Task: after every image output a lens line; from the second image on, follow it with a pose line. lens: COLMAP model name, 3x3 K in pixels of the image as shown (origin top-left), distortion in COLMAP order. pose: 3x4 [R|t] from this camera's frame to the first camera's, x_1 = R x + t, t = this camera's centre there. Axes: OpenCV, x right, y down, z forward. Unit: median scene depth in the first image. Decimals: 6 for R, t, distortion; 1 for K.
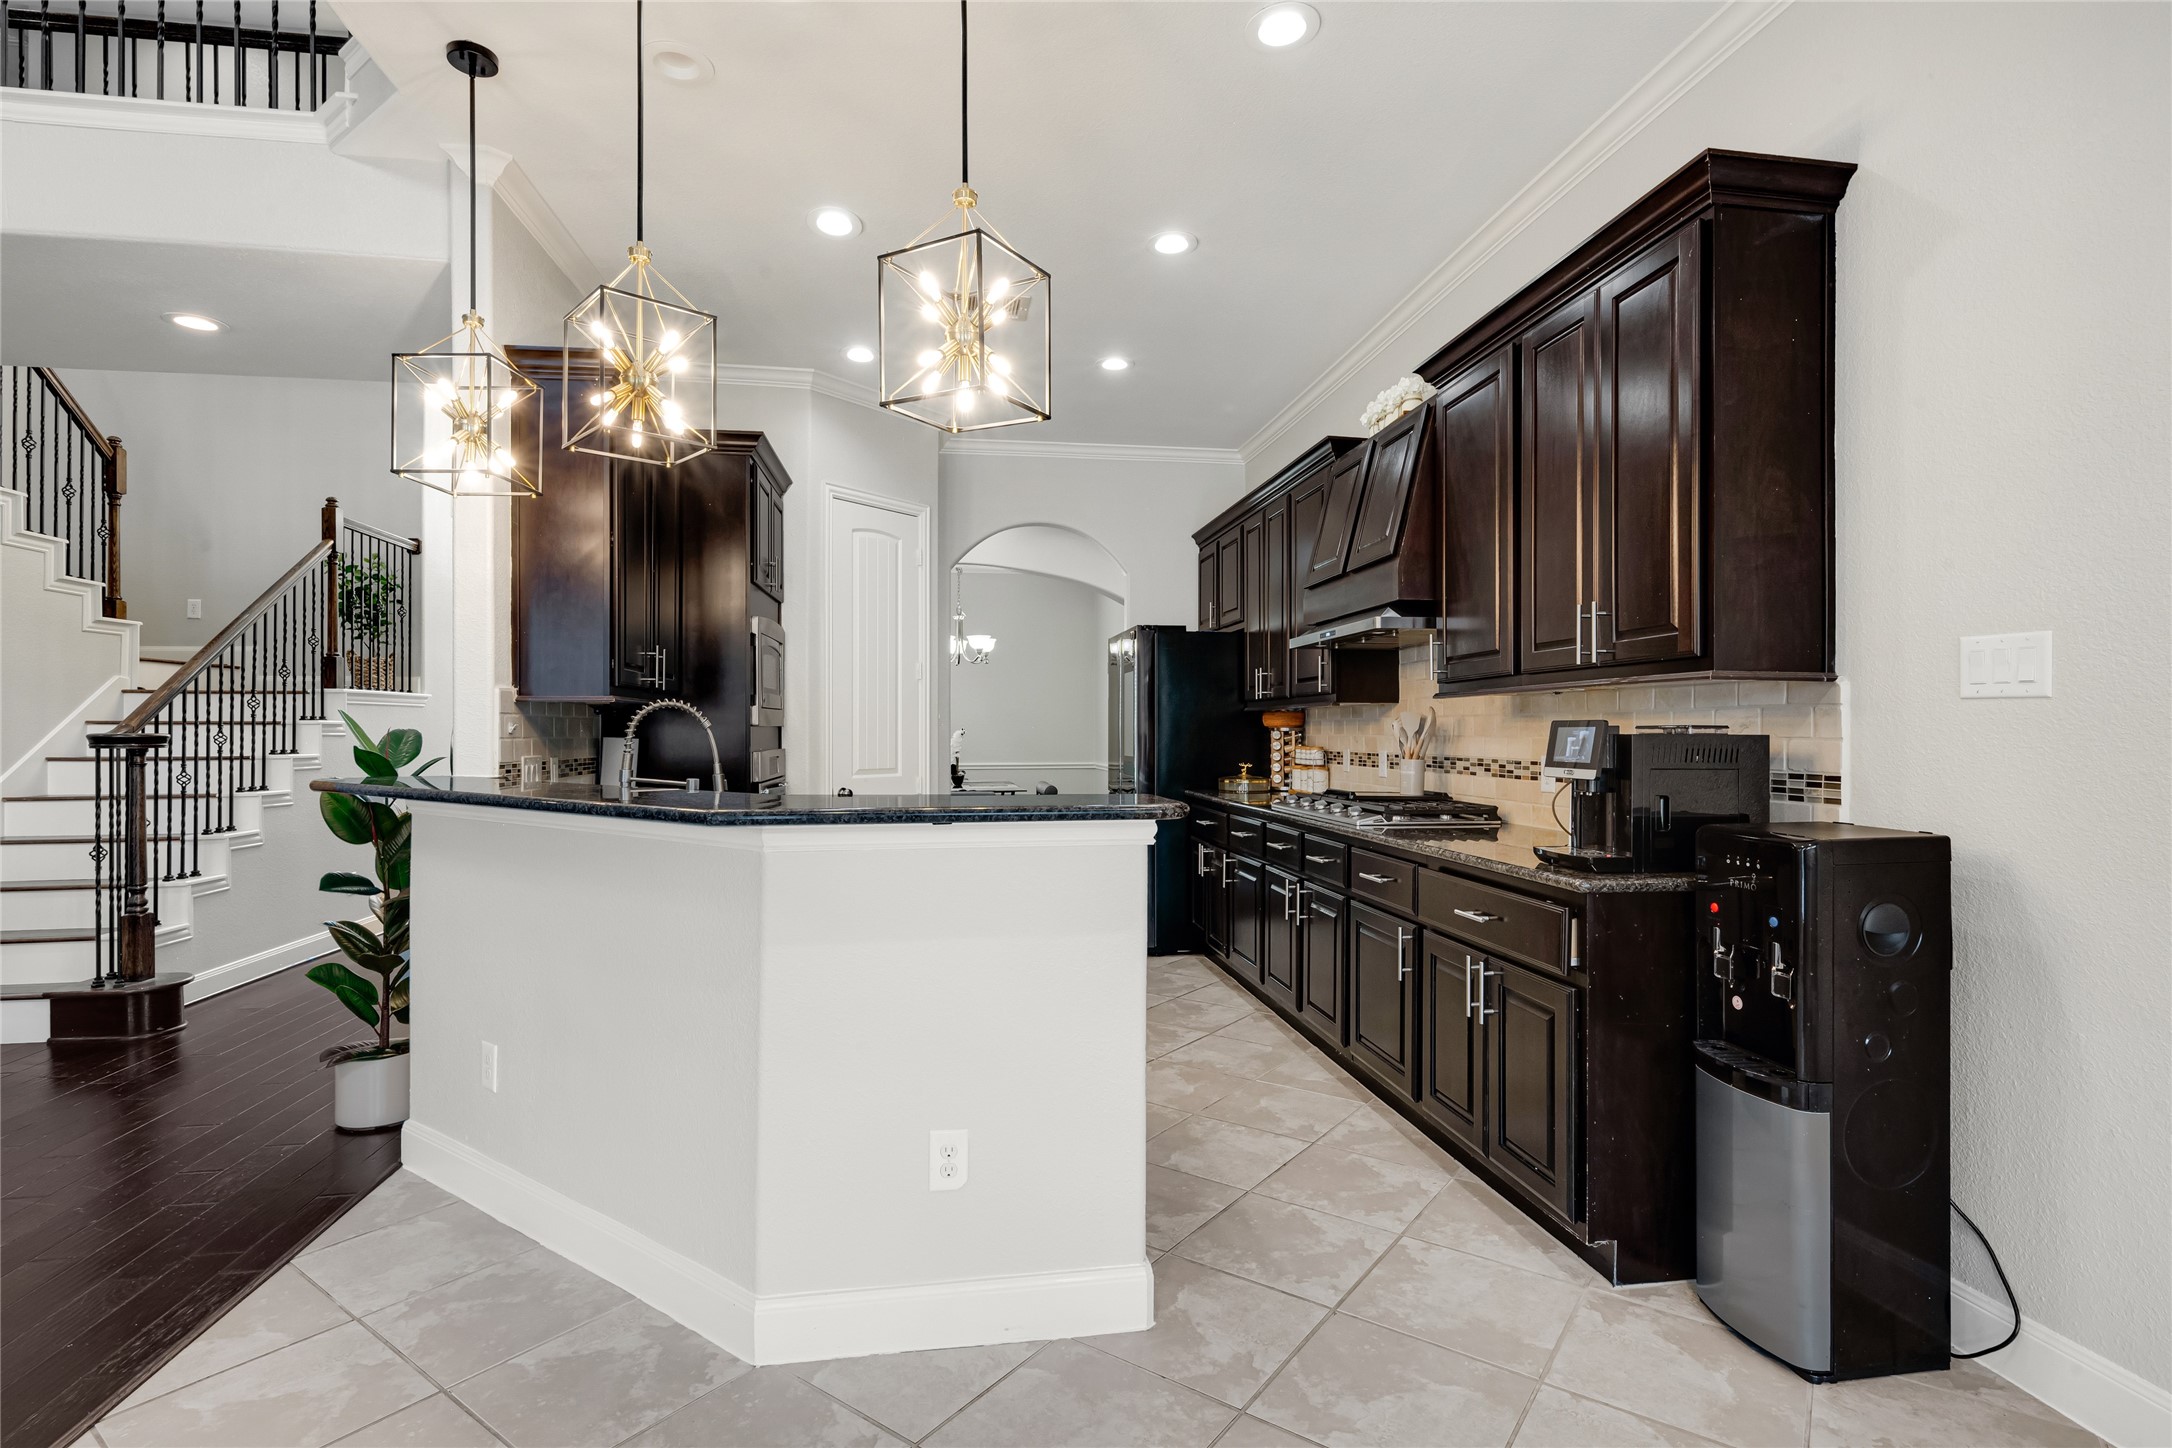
lens RADIAL K [[1062.9, 0, 1095.4], [0, 1062.9, 727.2], [0, 0, 1]] dist [-0.001196, -0.000587]
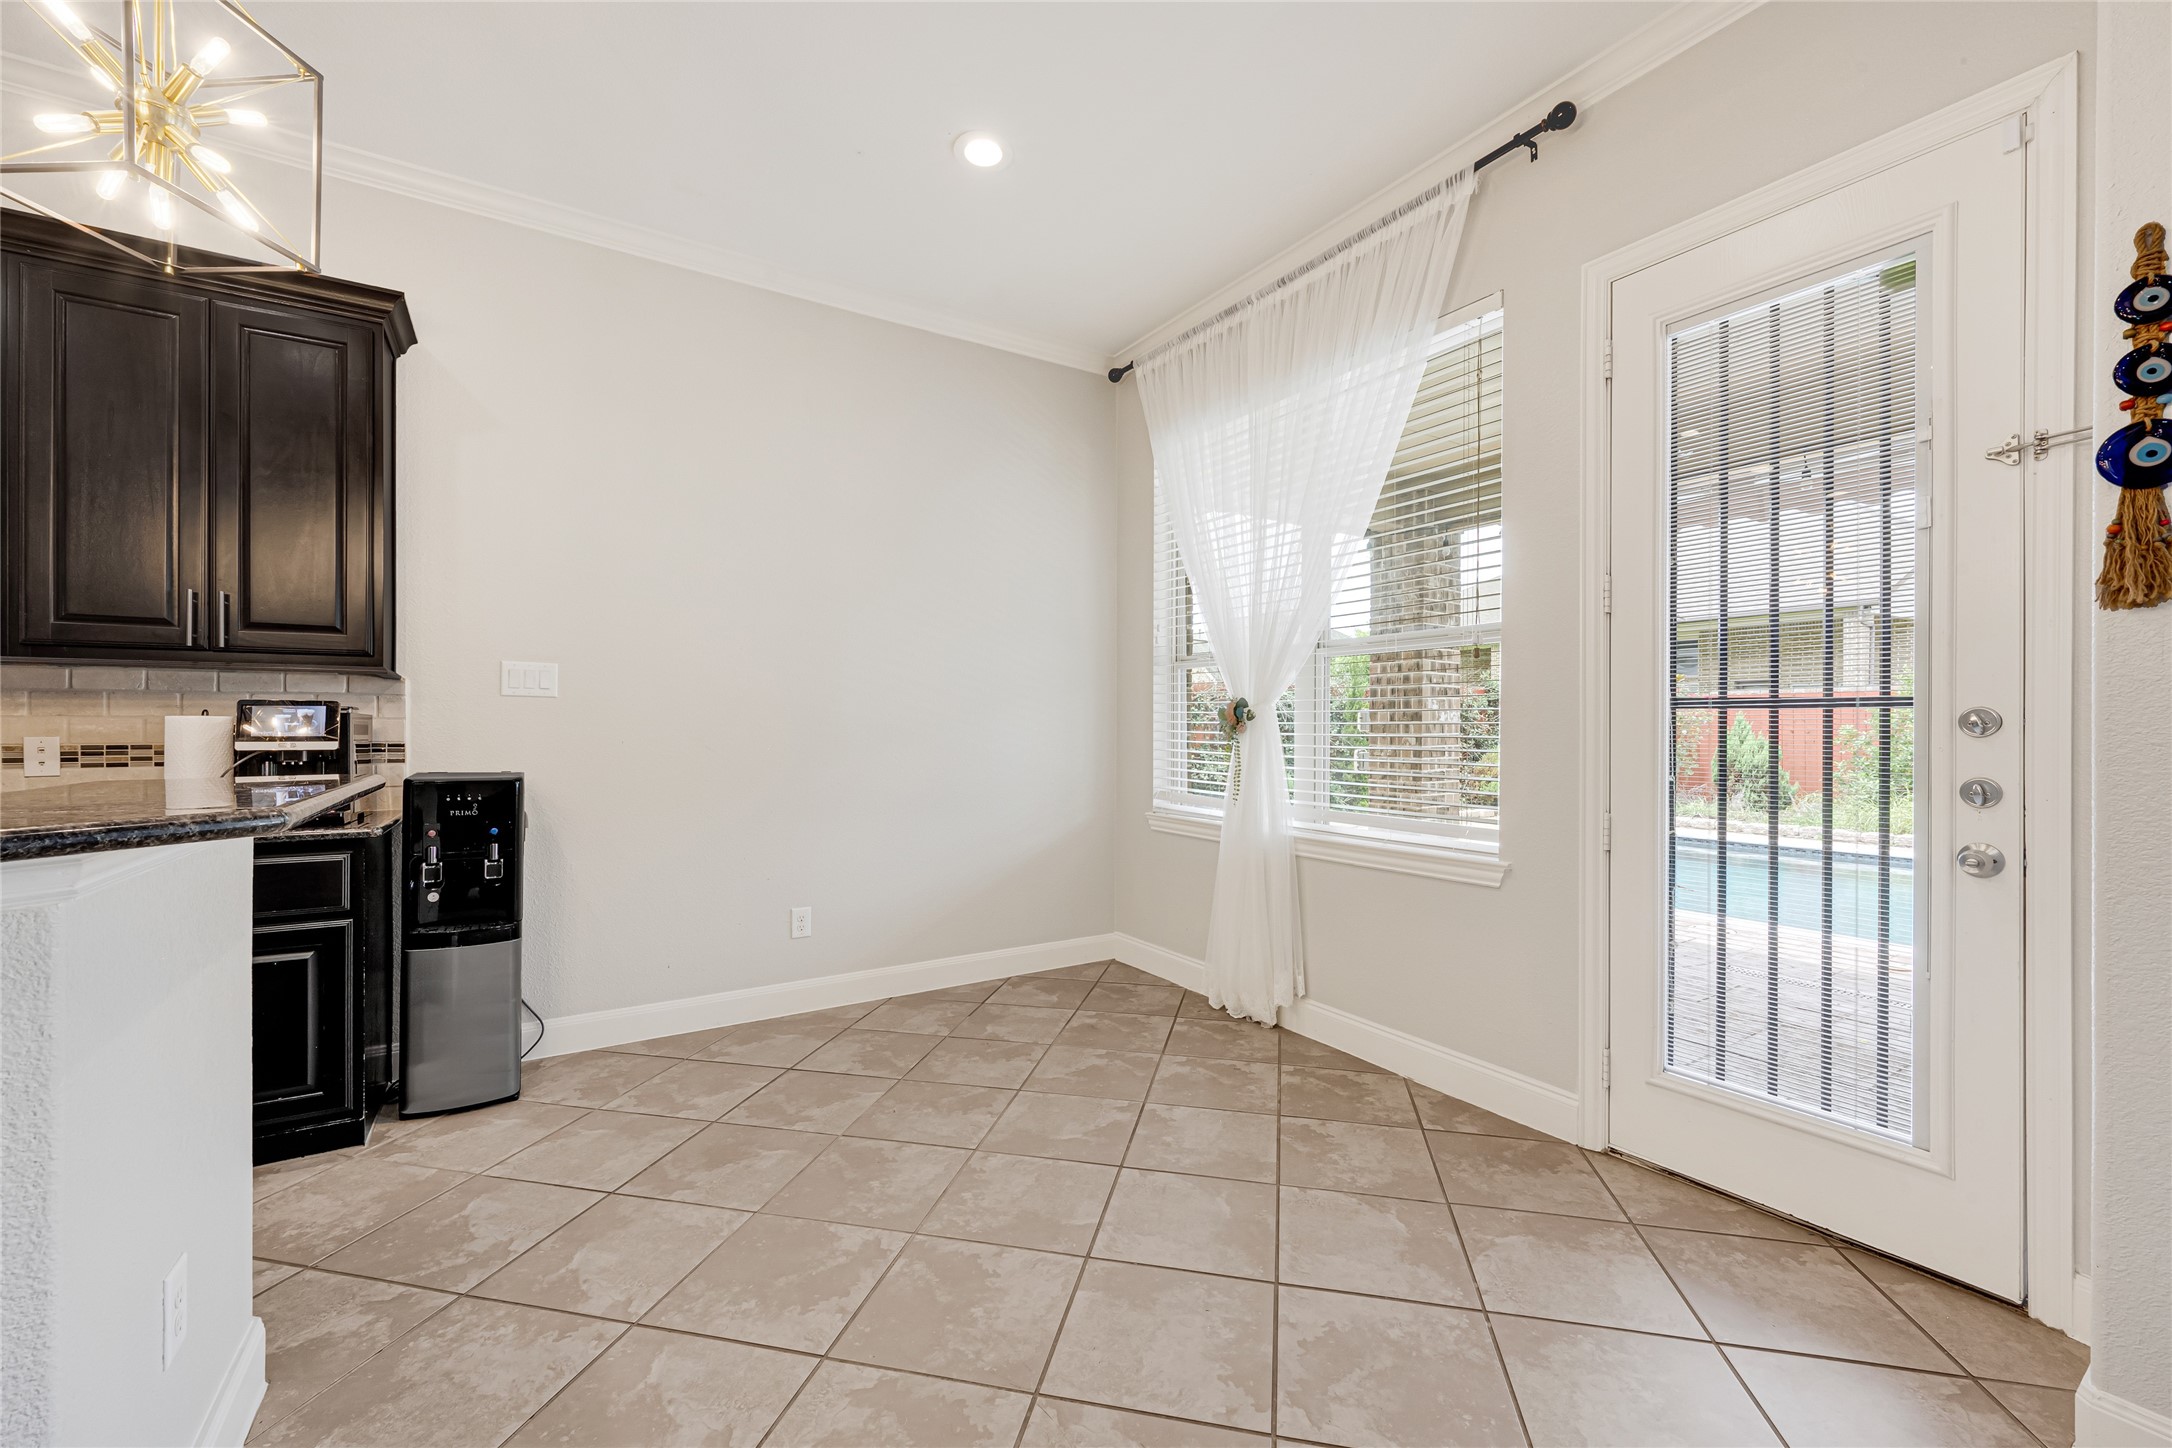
lens RADIAL K [[888.0, 0, 1077.3], [0, 888.0, 726.2], [0, 0, 1]] dist [0.002145, 0.000150]
pose [[-0.394298, 0.002035, 0.918980, -0.867683], [-0.002339, 0.999992, -0.003217, 0.025143], [-0.918980, -0.003418, -0.394290, 0.661270]]
